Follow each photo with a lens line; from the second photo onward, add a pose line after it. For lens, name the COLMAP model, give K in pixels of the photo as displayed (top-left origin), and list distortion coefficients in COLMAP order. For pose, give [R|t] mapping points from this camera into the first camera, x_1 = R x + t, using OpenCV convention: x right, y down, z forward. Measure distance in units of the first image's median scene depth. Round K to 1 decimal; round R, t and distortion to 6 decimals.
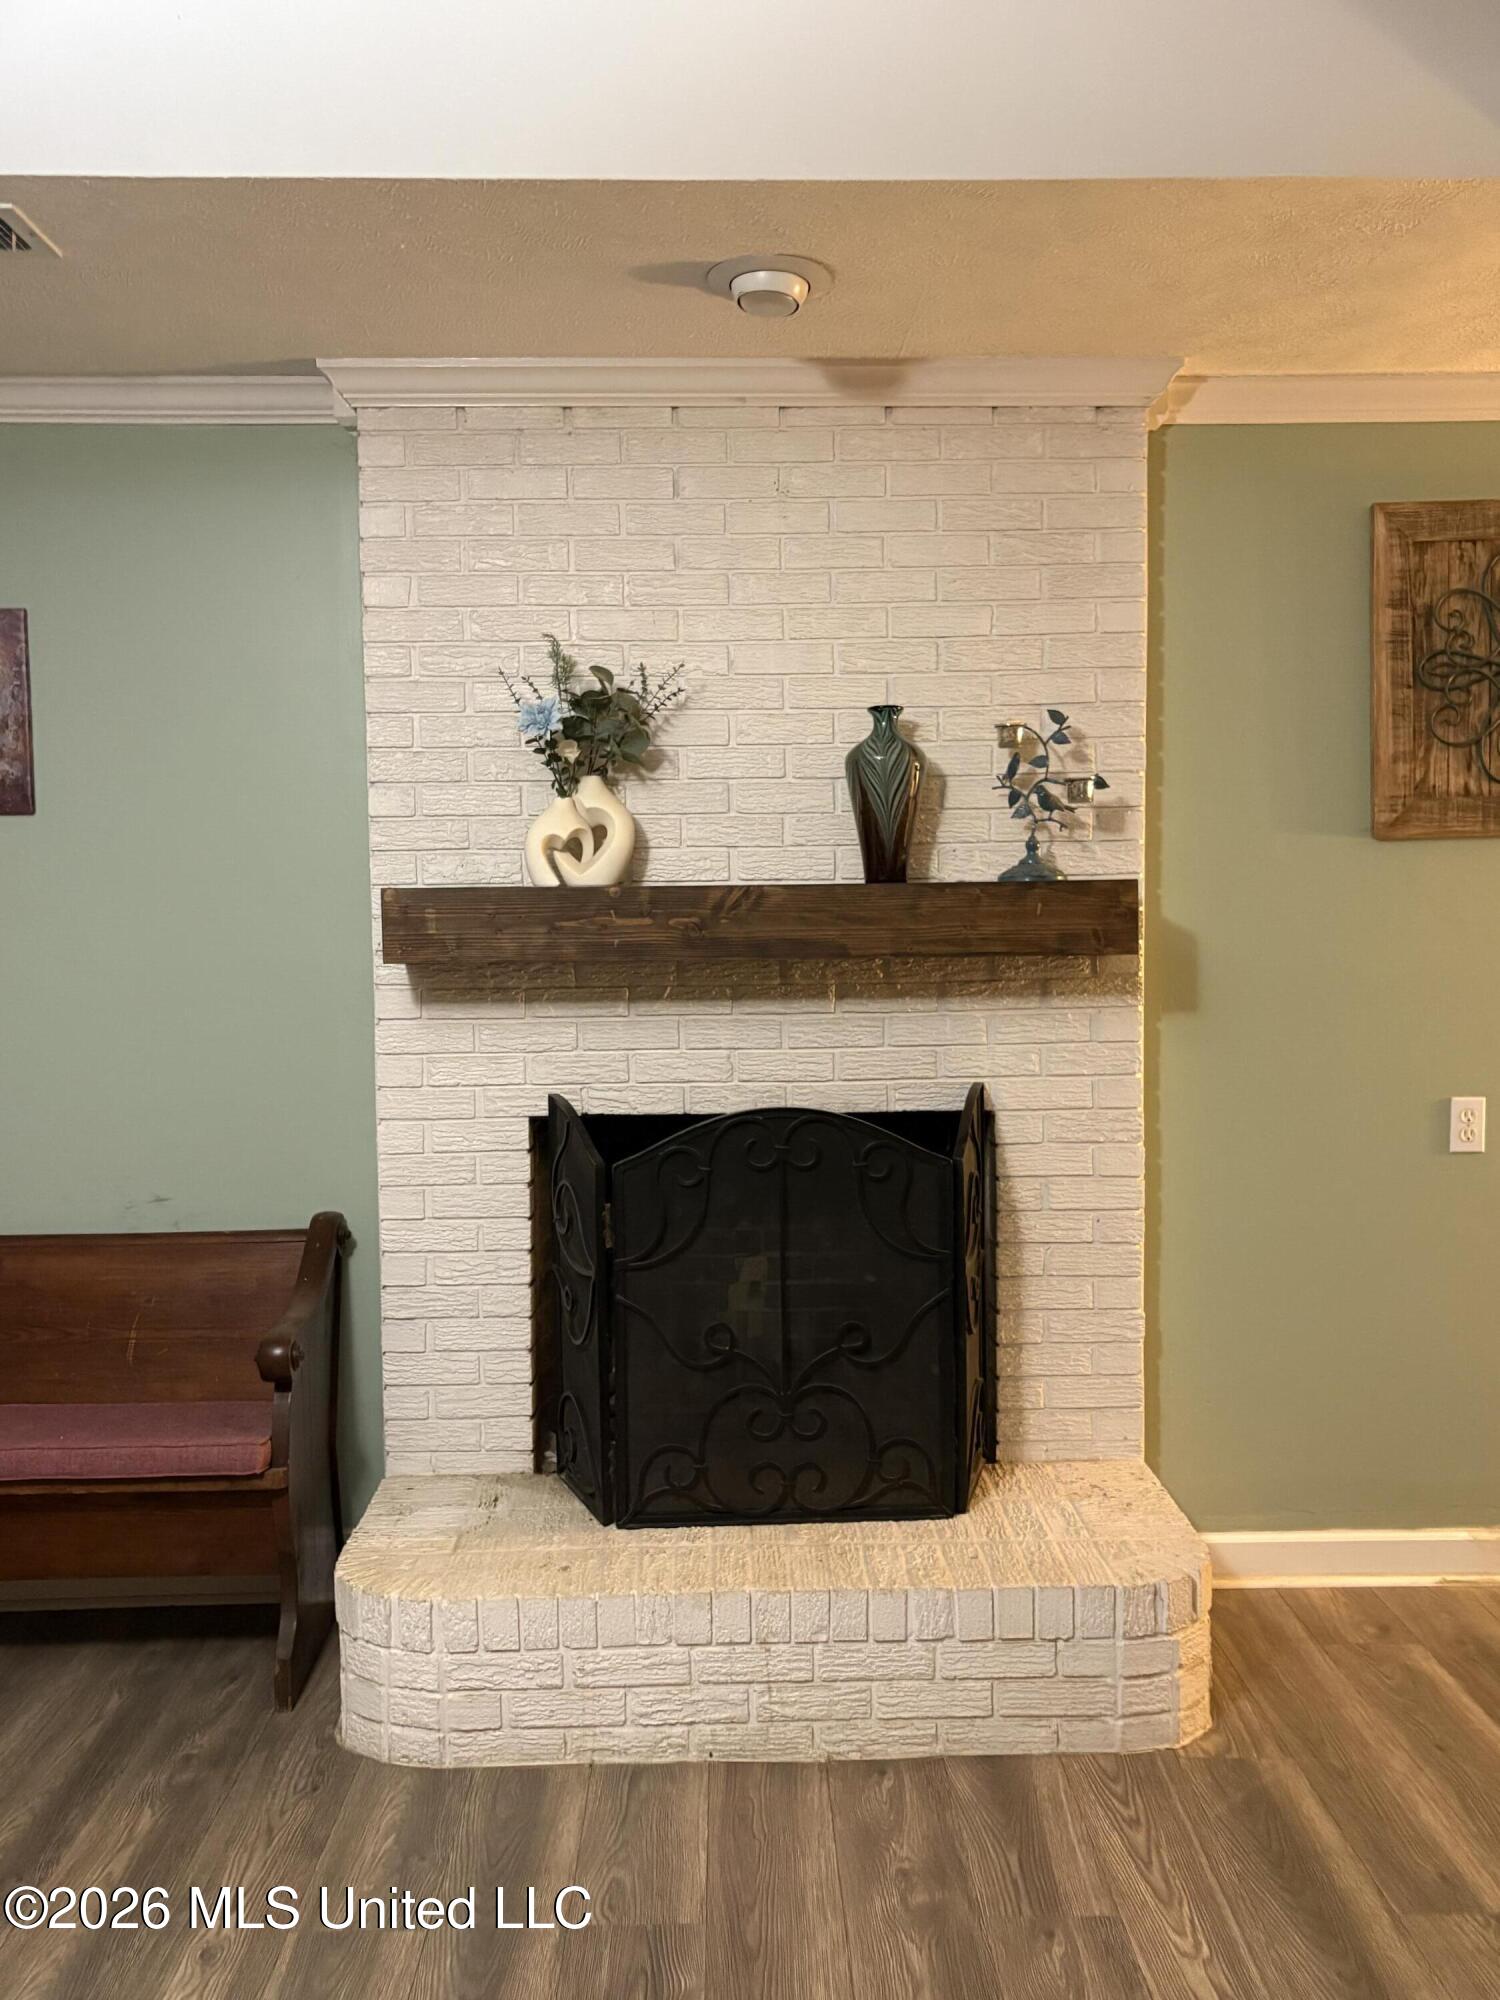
lens RADIAL K [[1723.1, 0, 746.5], [0, 1723.1, 1009.4], [0, 0, 1]] dist [0.029070, -0.013525]
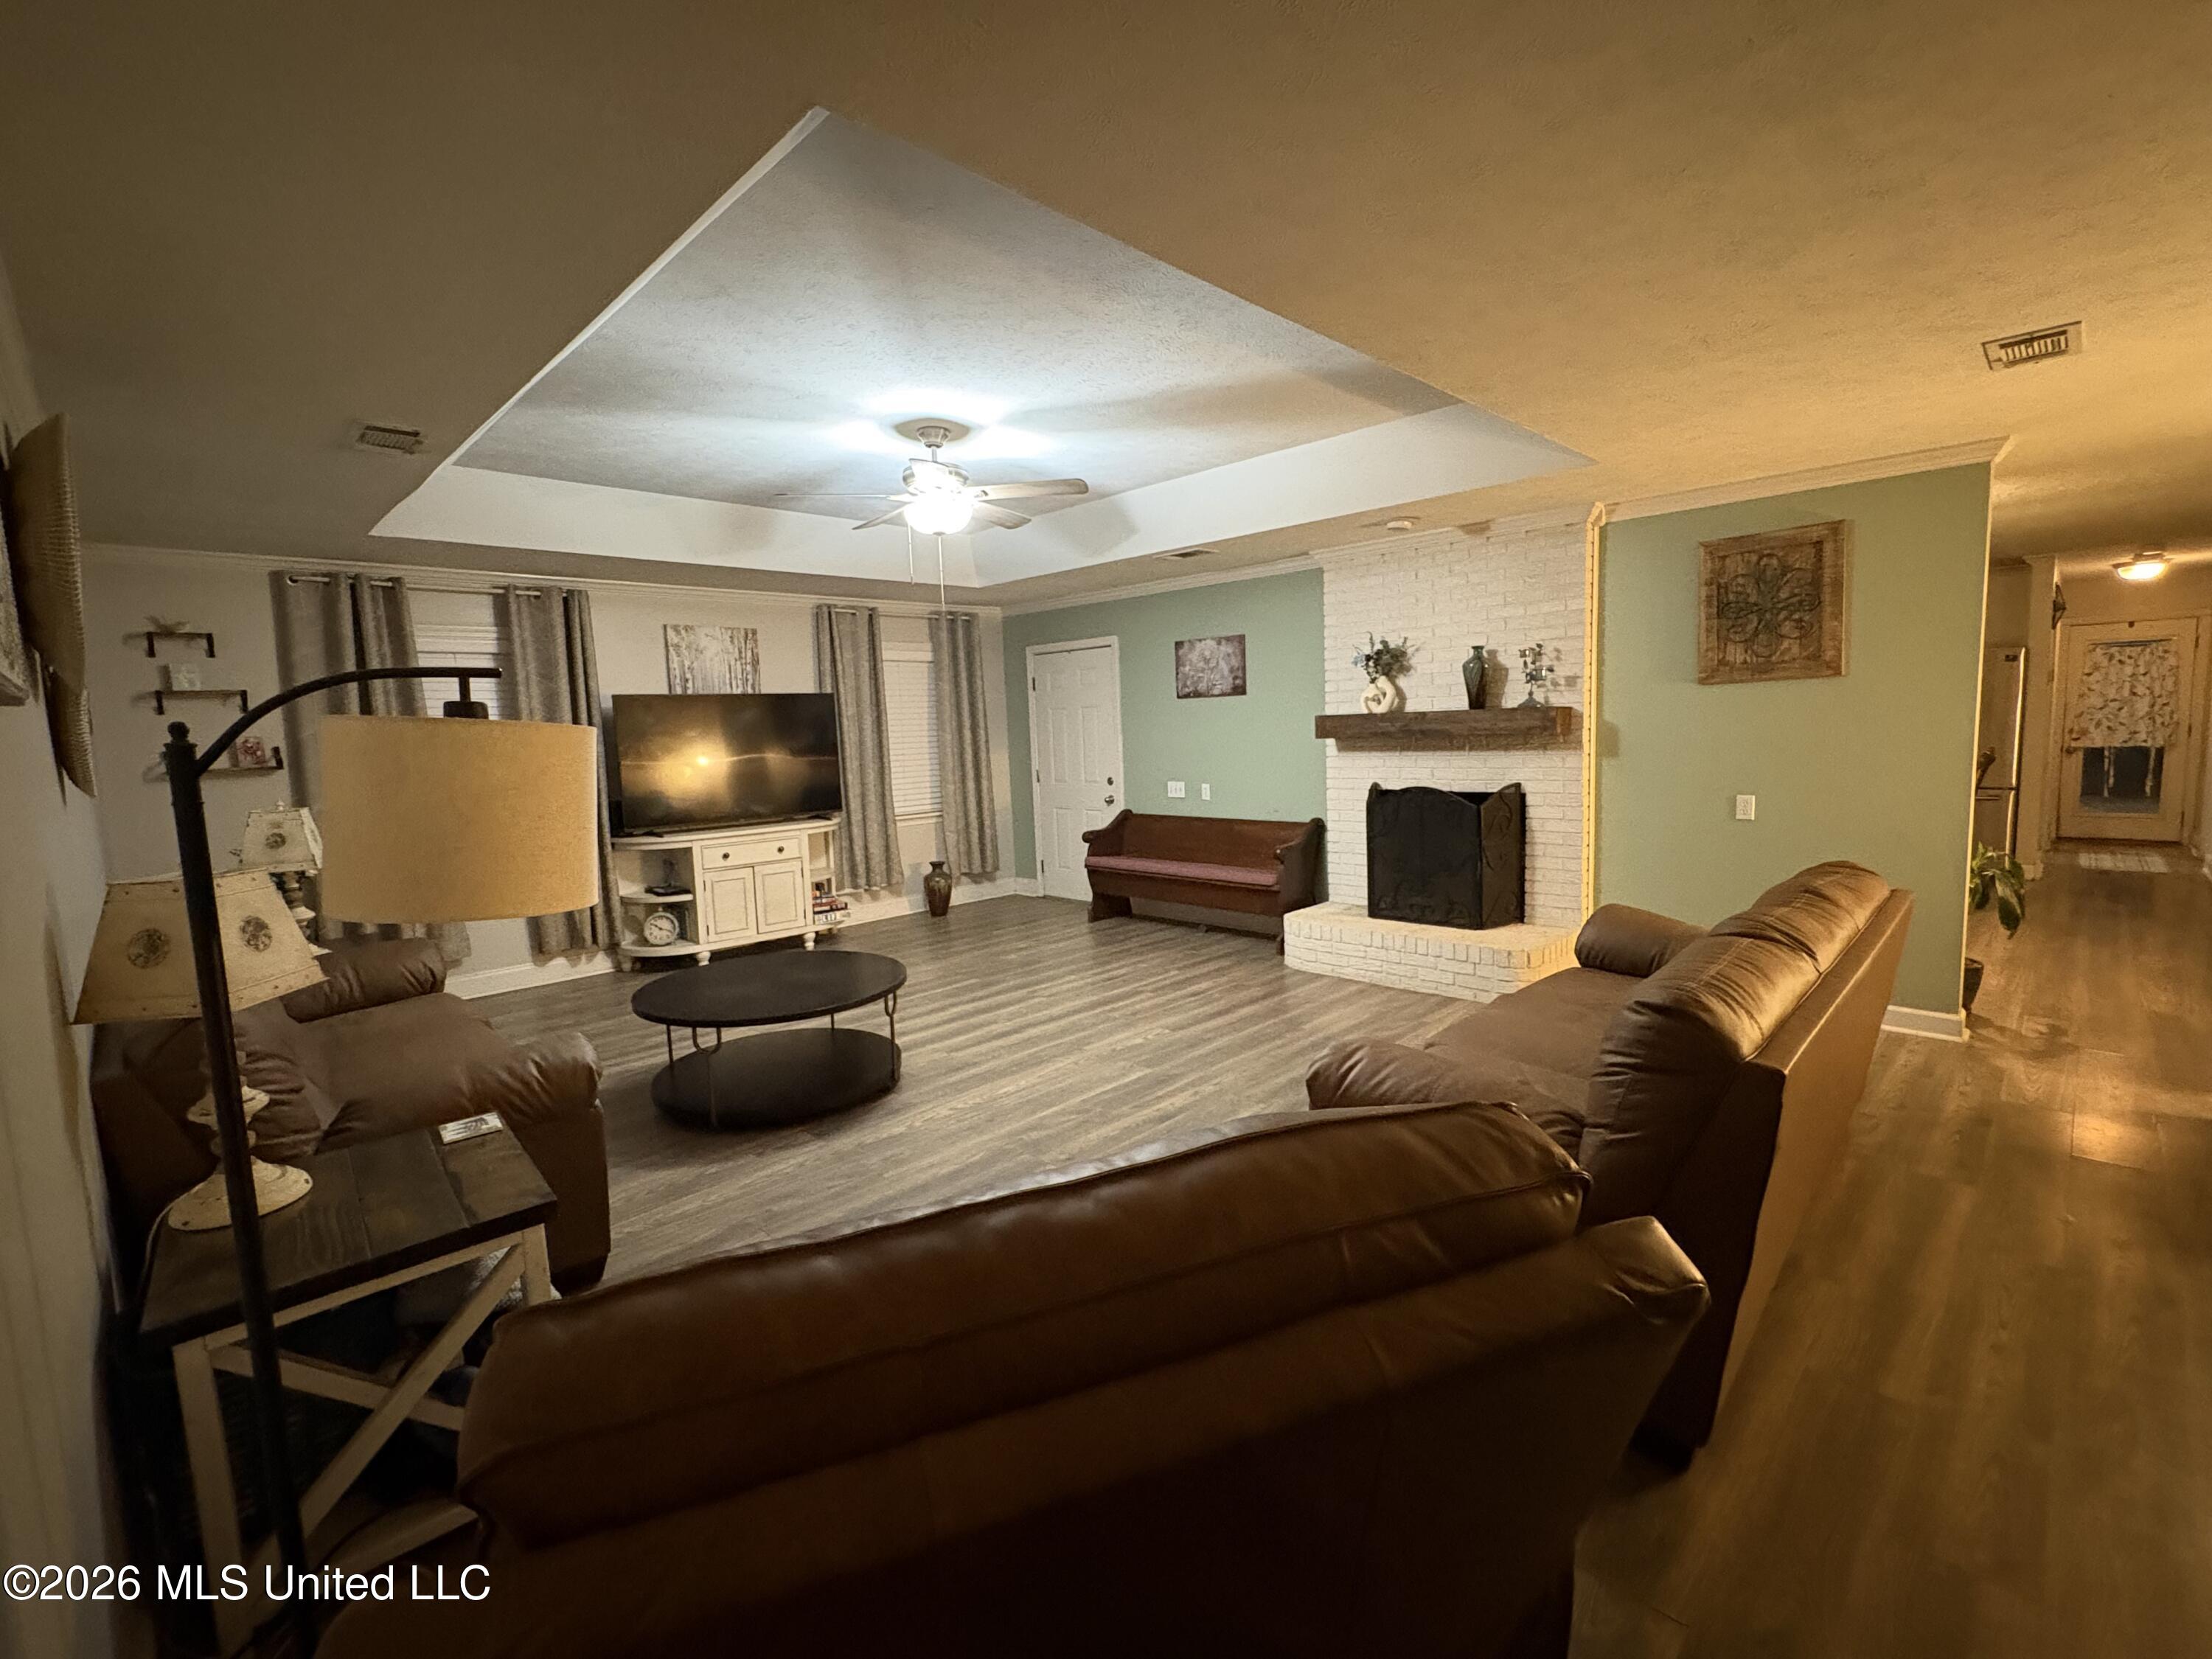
lens RADIAL K [[971.3, 0, 1101.3], [0, 971.3, 828.7], [0, 0, 1]] dist [0.000531, 0.000487]
pose [[0.689311, 0.062617, -0.721755, 0.804896], [-0.018727, 0.997465, 0.068651, 0.023707], [0.724224, -0.033806, 0.688736, -0.537664]]
